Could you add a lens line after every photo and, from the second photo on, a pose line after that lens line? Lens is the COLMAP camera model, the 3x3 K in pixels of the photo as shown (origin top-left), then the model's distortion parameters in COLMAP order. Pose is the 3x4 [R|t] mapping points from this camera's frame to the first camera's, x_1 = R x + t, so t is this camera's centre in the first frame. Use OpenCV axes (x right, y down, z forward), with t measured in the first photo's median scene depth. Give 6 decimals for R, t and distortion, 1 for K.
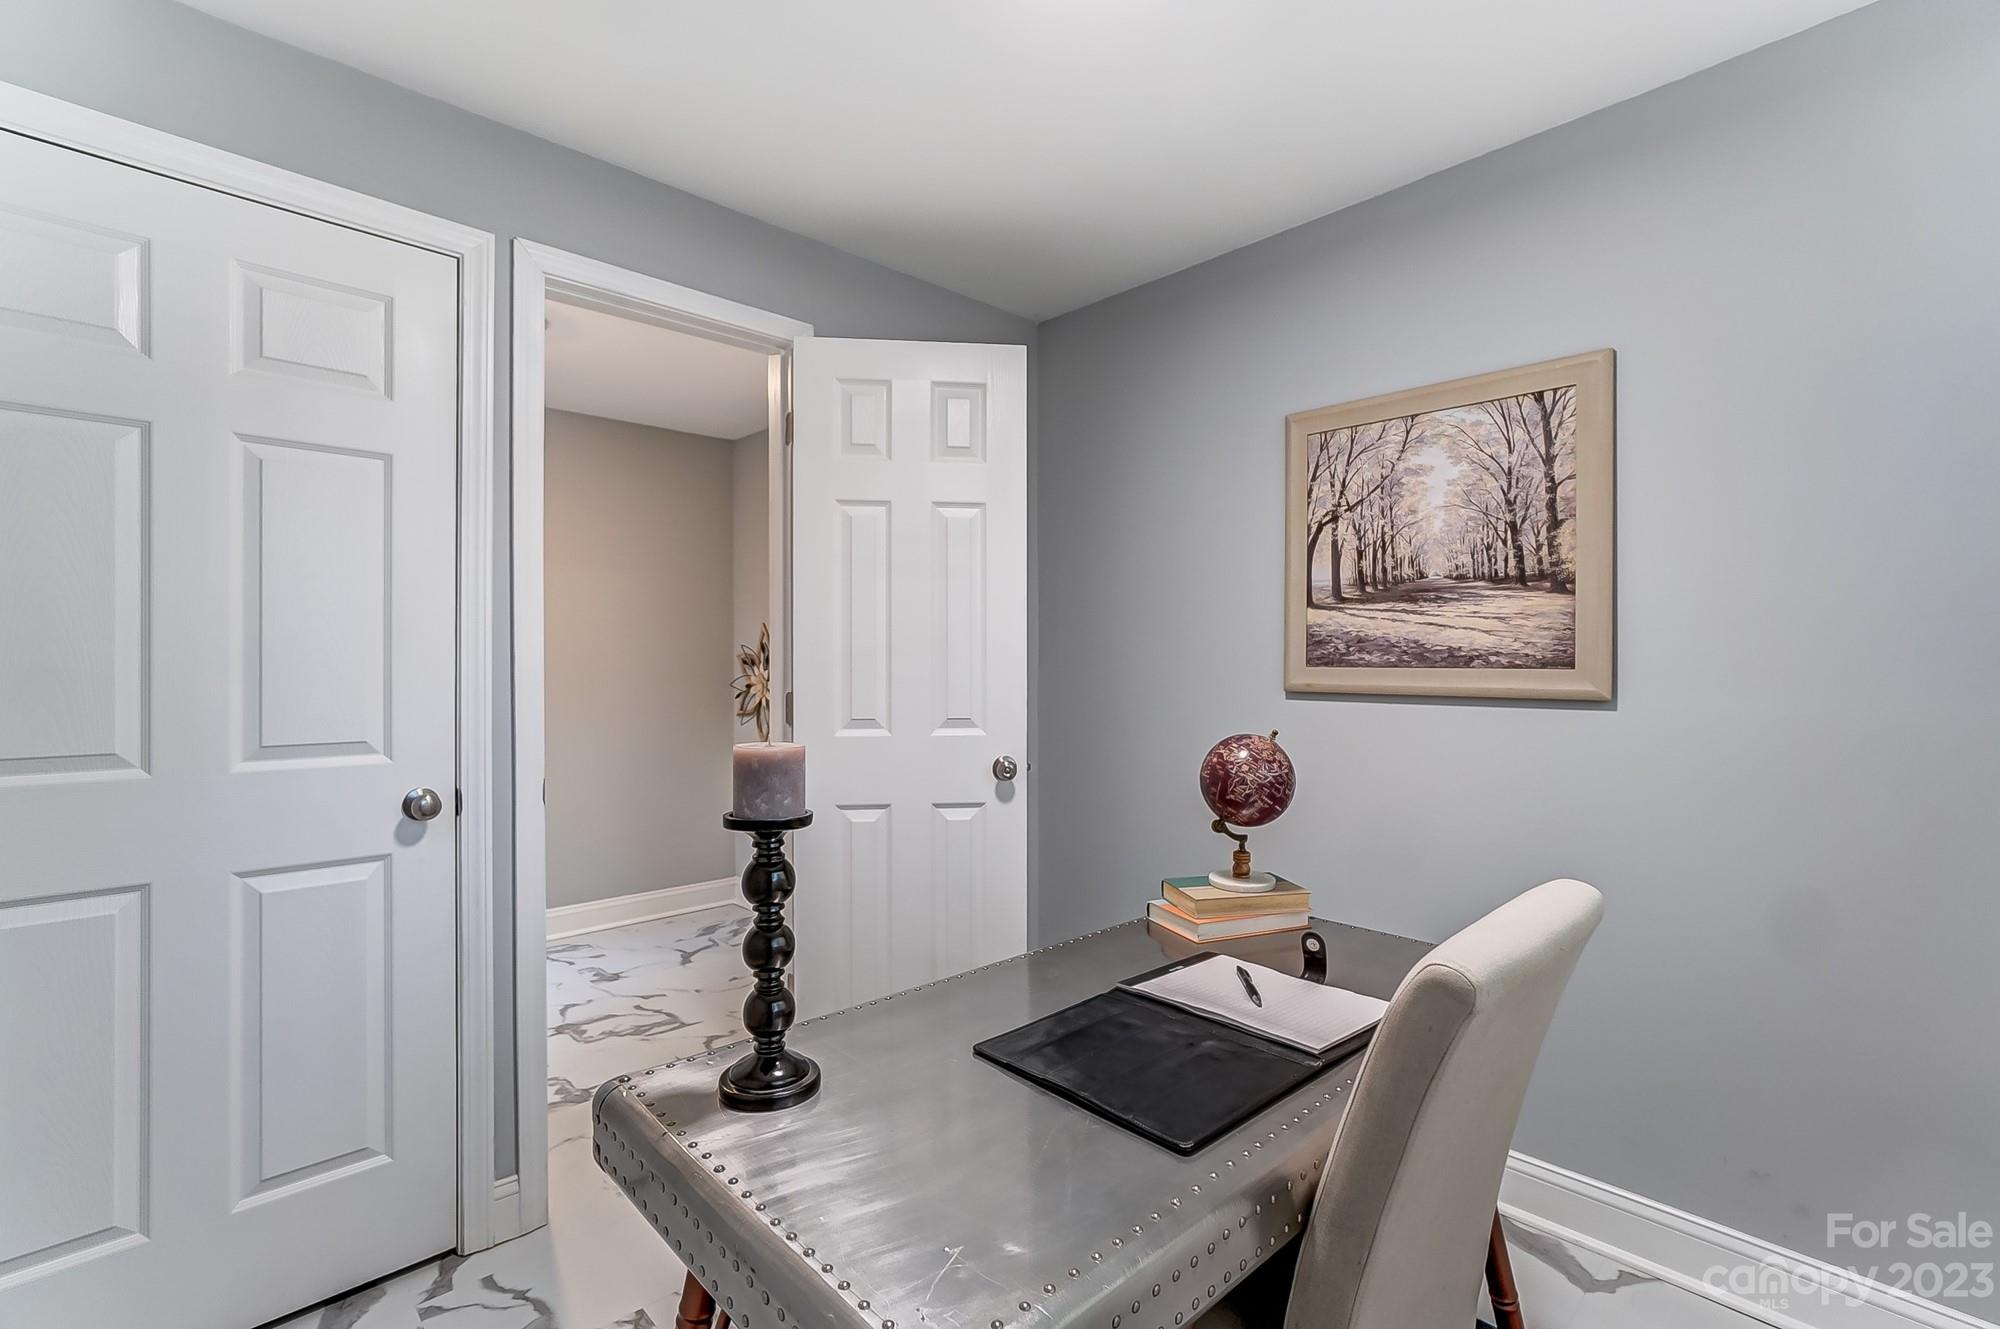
lens RADIAL K [[912.2, 0, 990.7], [0, 912.2, 688.5], [0, 0, 1]] dist [-0.066826, 0.026394]
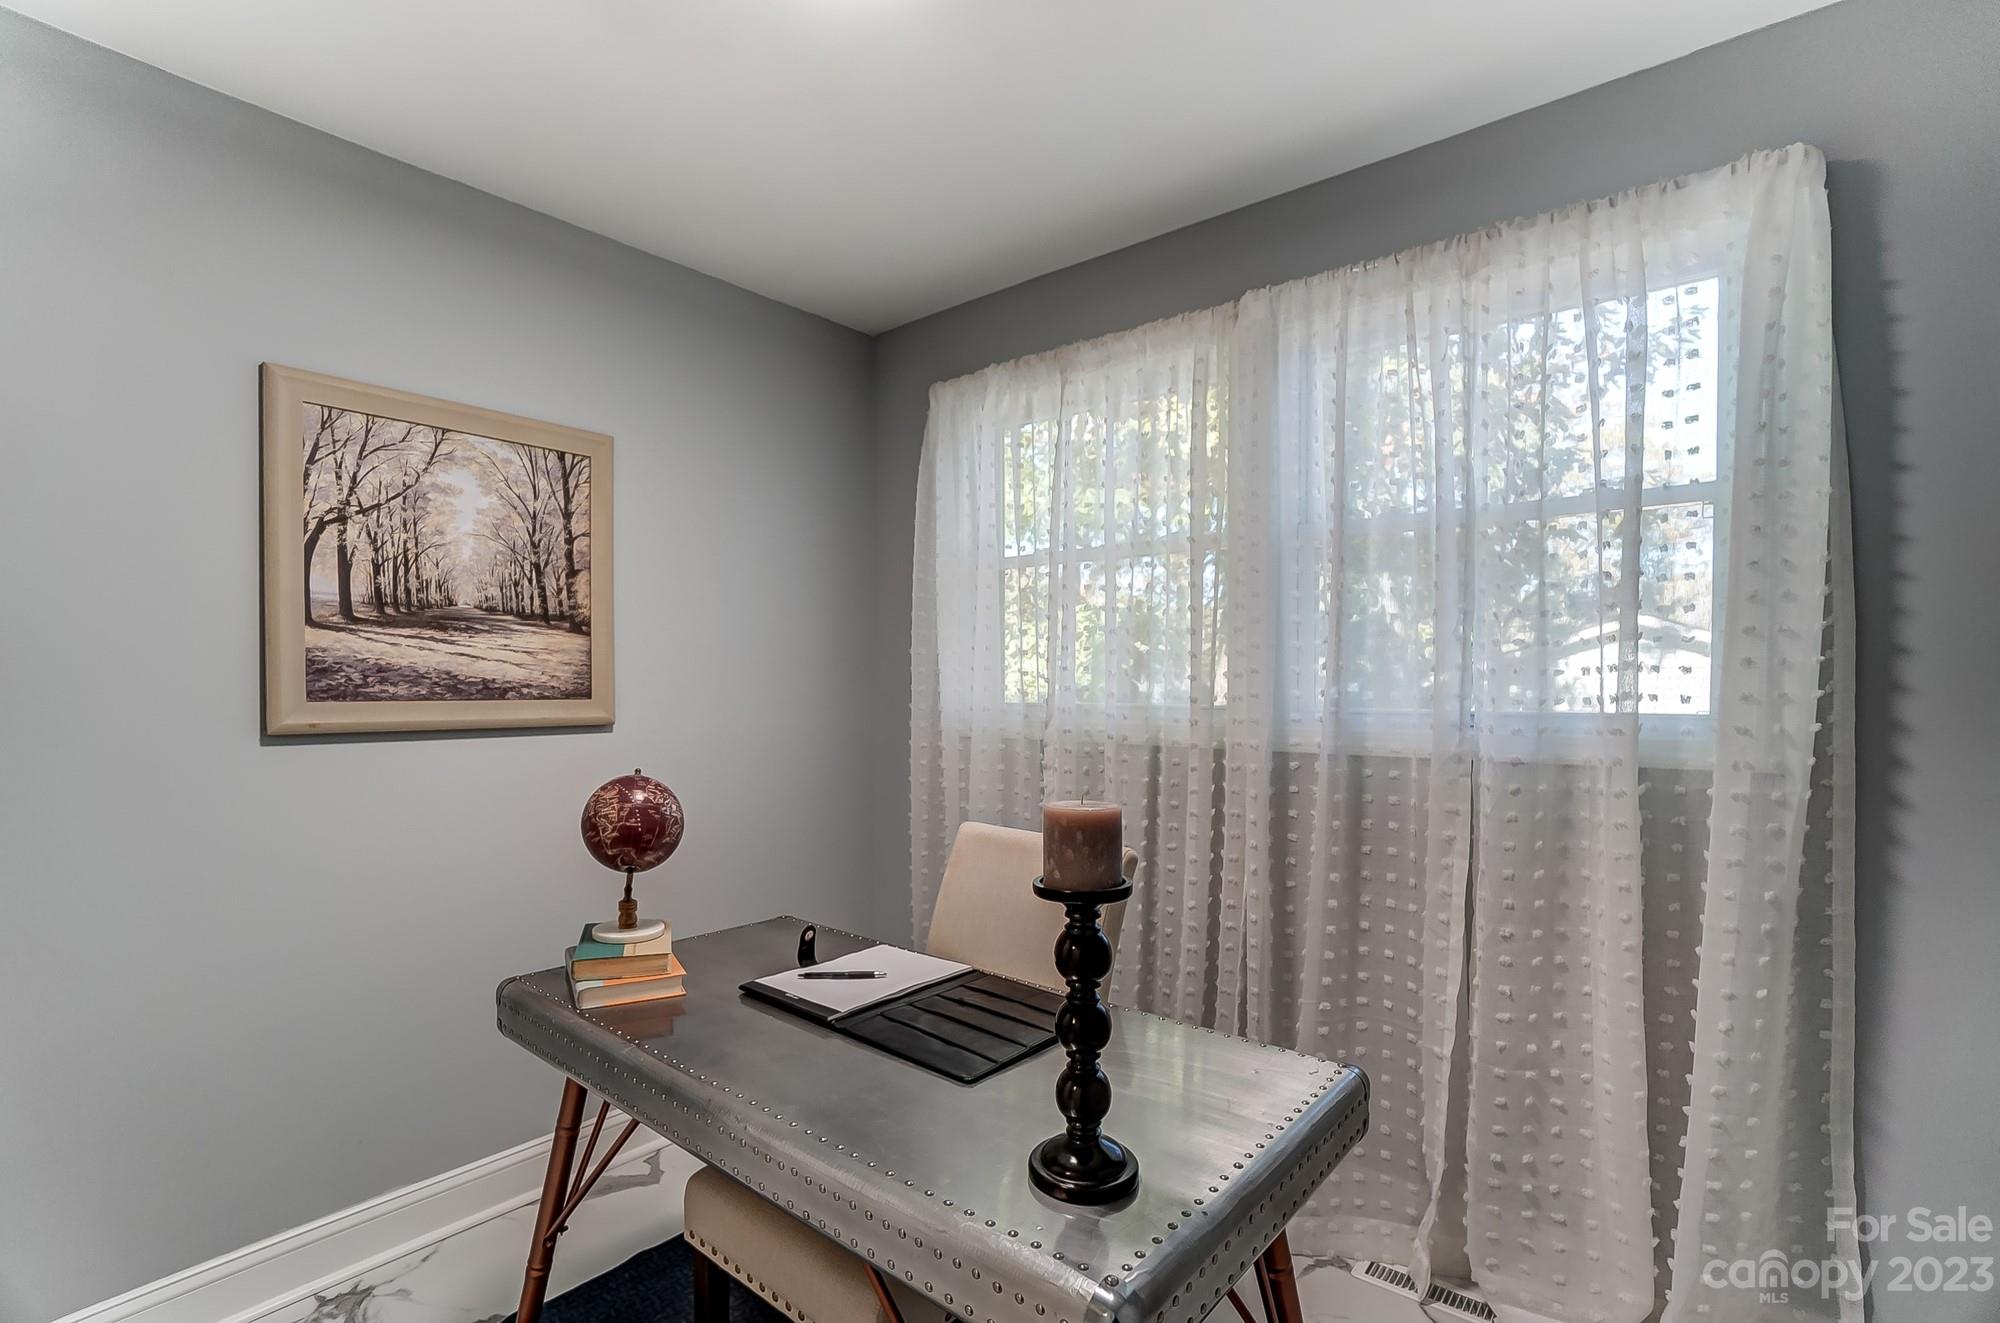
lens RADIAL K [[912.2, 0, 990.7], [0, 912.2, 685.5], [0, 0, 1]] dist [-0.066826, 0.026394]
pose [[-0.148227, -0.015535, 0.988831, -0.533030], [0.010327, 0.999798, 0.017255, -0.049269], [-0.988899, 0.012769, -0.148036, 0.582061]]
